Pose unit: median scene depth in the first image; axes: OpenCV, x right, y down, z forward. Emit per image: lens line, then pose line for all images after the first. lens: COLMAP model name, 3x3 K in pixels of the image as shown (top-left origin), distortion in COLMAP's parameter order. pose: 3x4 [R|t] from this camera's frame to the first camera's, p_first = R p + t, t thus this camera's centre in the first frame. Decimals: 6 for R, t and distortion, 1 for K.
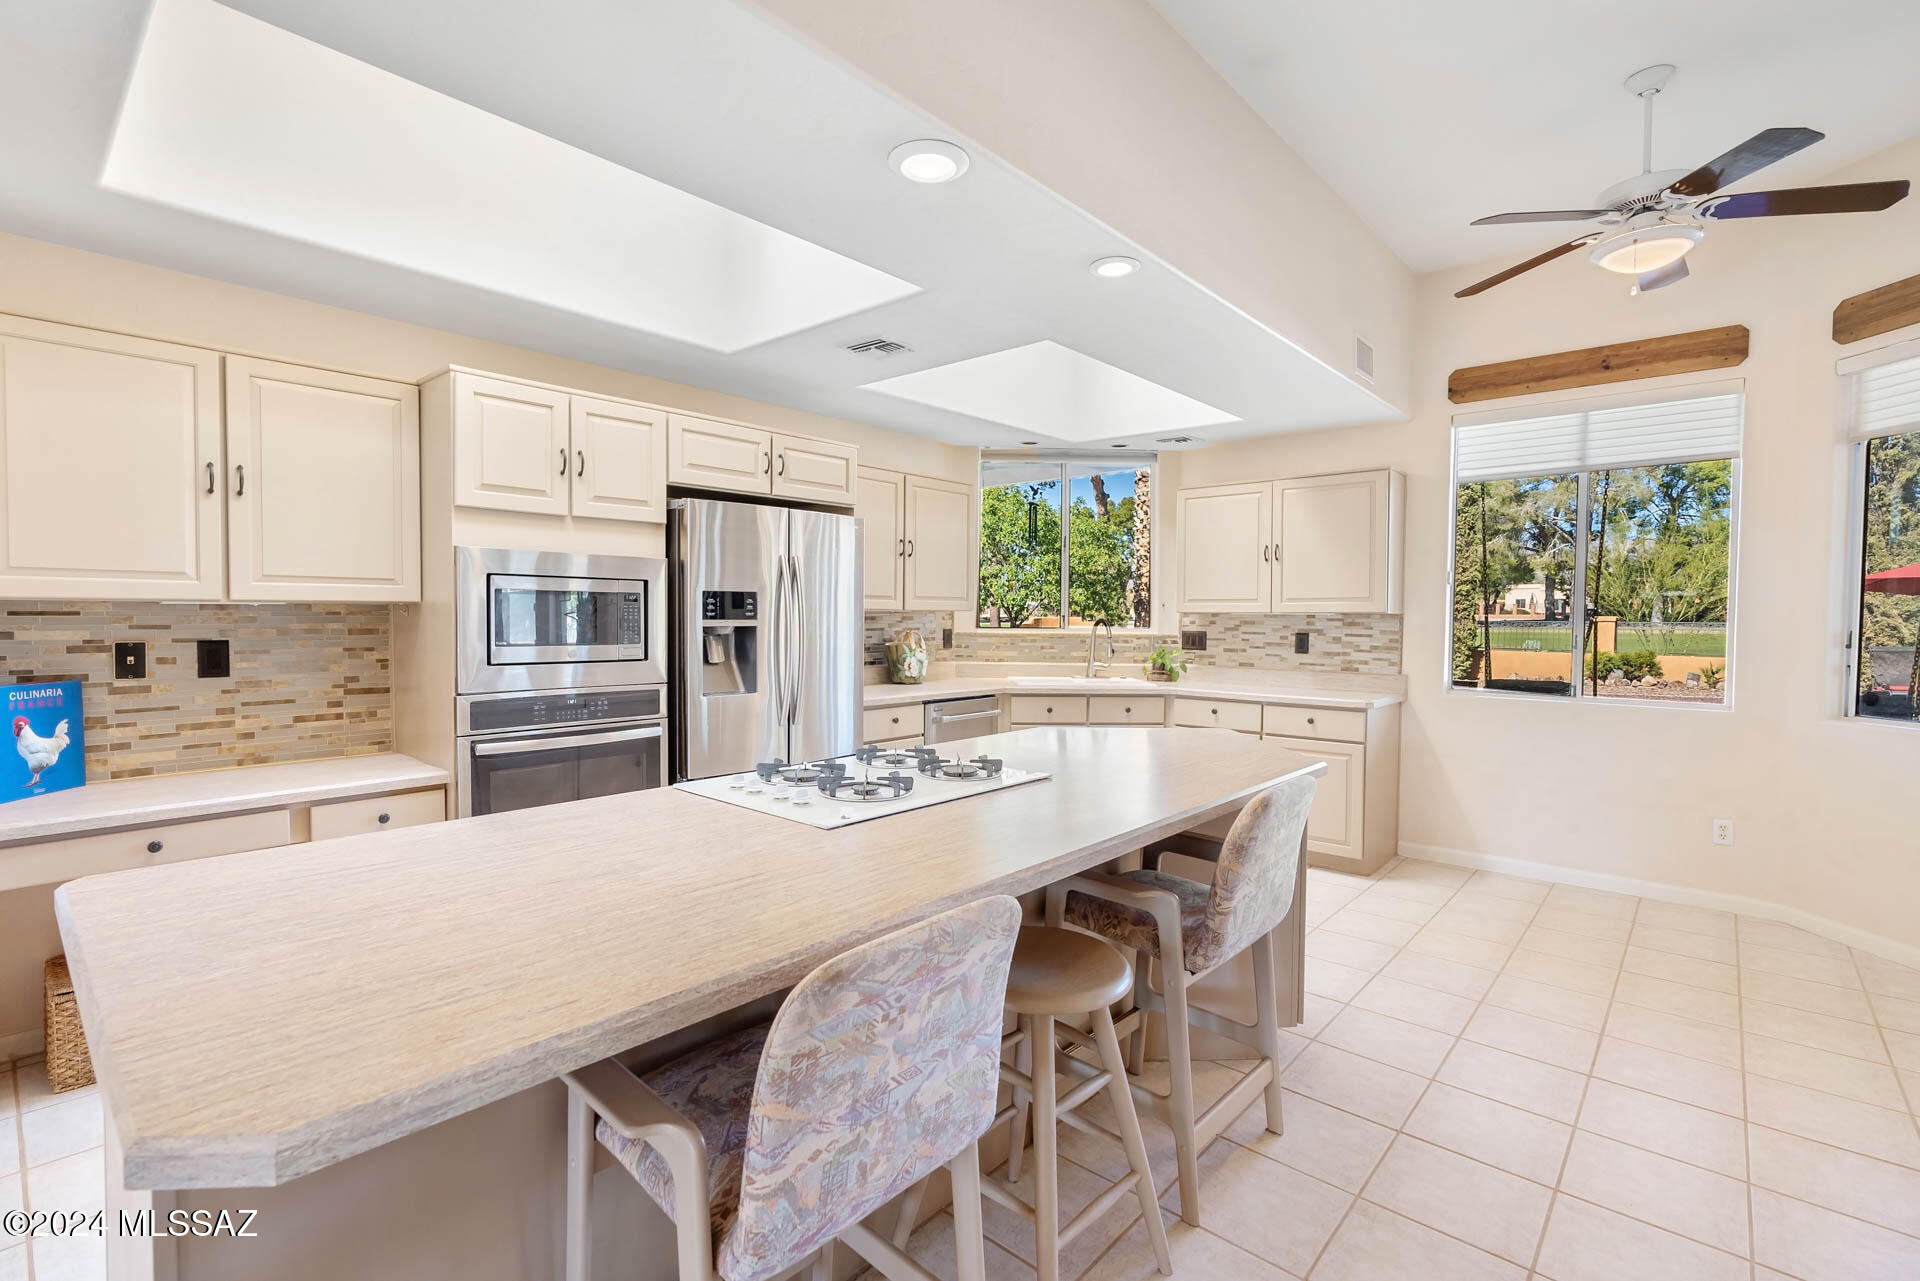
lens RADIAL K [[870.6, 0, 956.2], [0, 870.6, 632.8], [0, 0, 1]] dist [-0.002392, 0.002022]
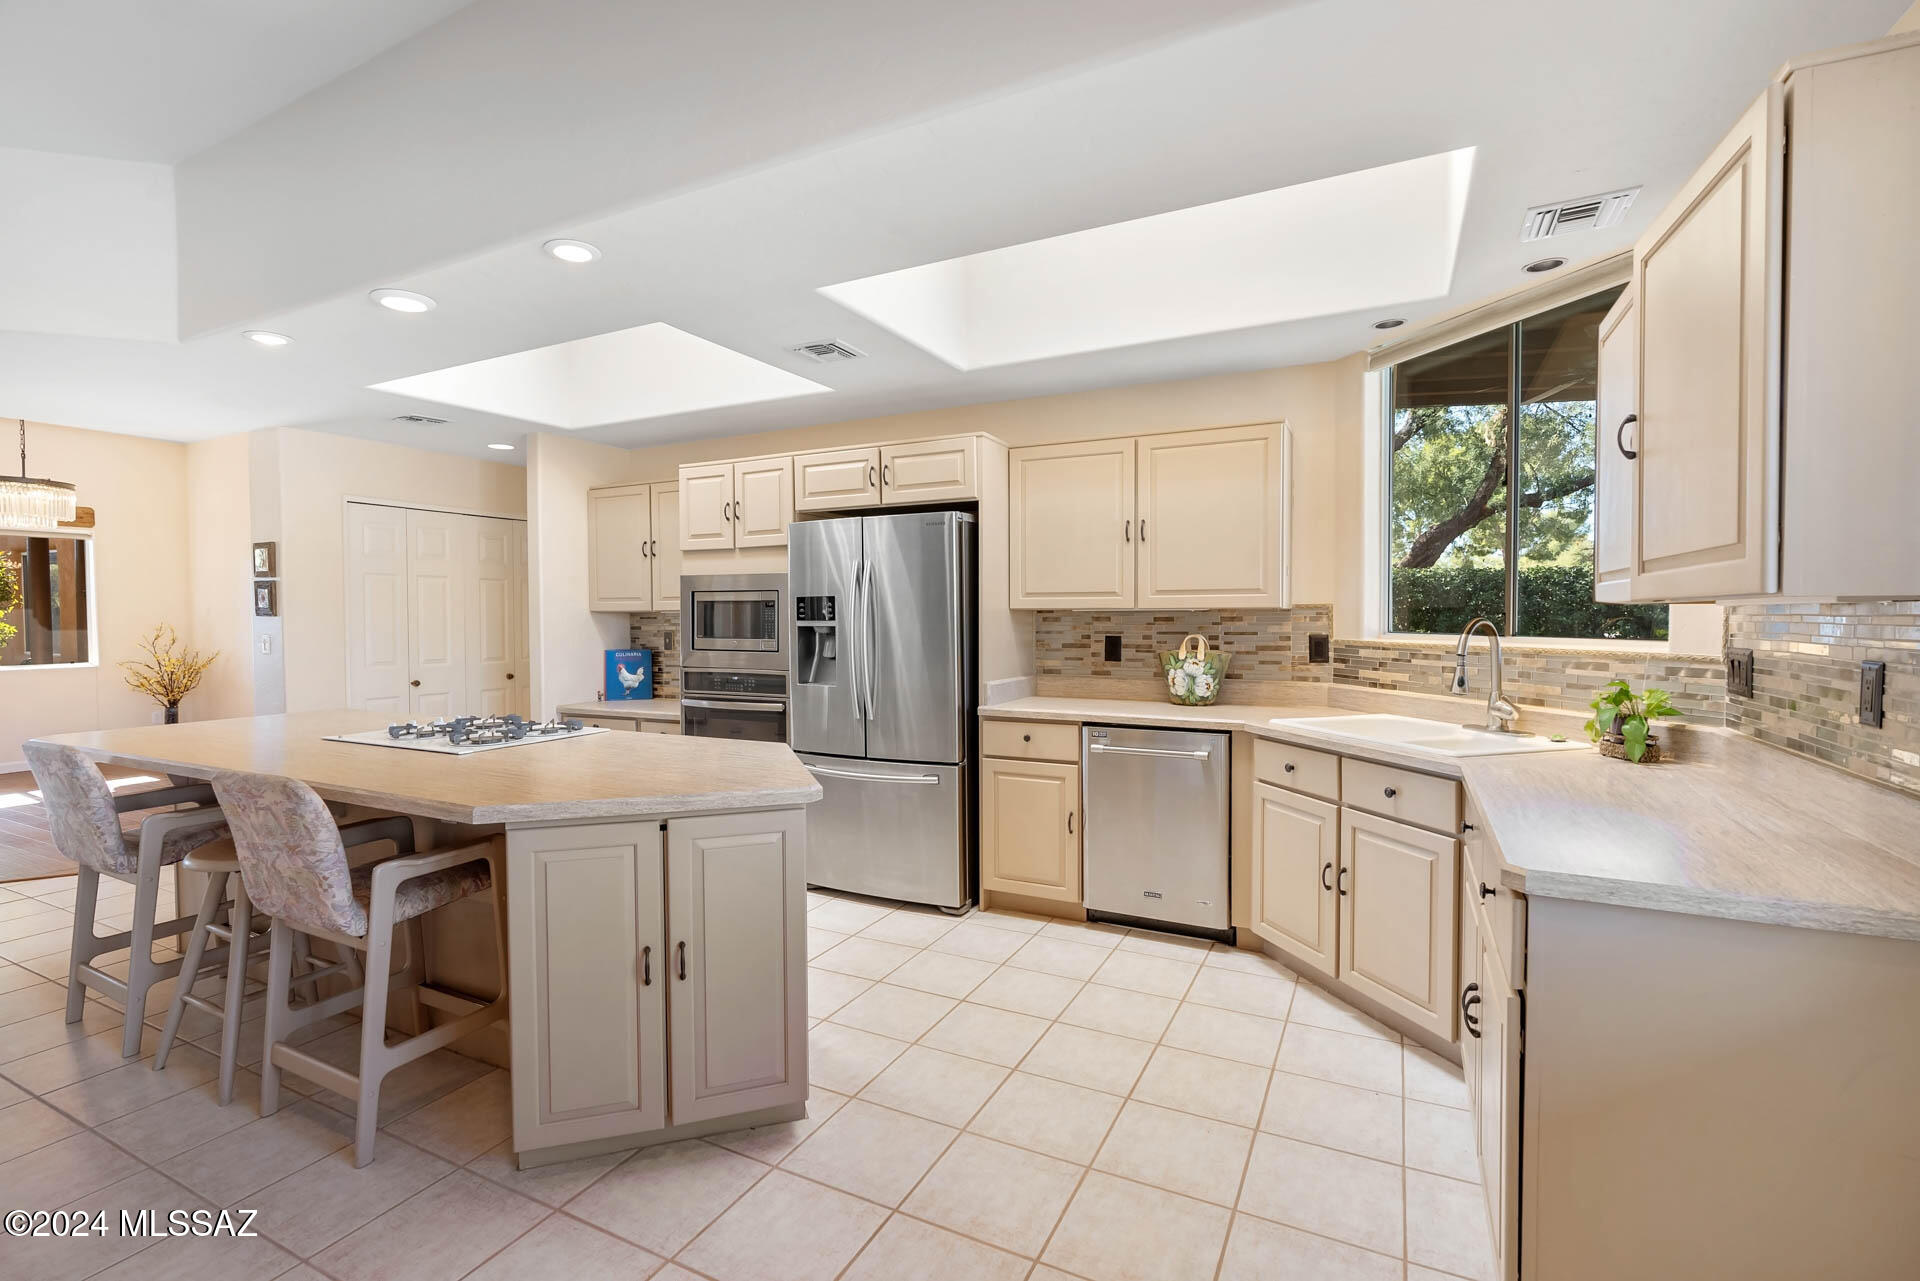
lens RADIAL K [[870.6, 0, 954.6], [0, 870.6, 638.1], [0, 0, 1]] dist [-0.002392, 0.002022]
pose [[0.247682, 0.018235, -0.968670, 0.943401], [-0.015067, 0.999774, 0.014968, -0.012167], [0.968724, 0.010887, 0.247901, 0.909515]]
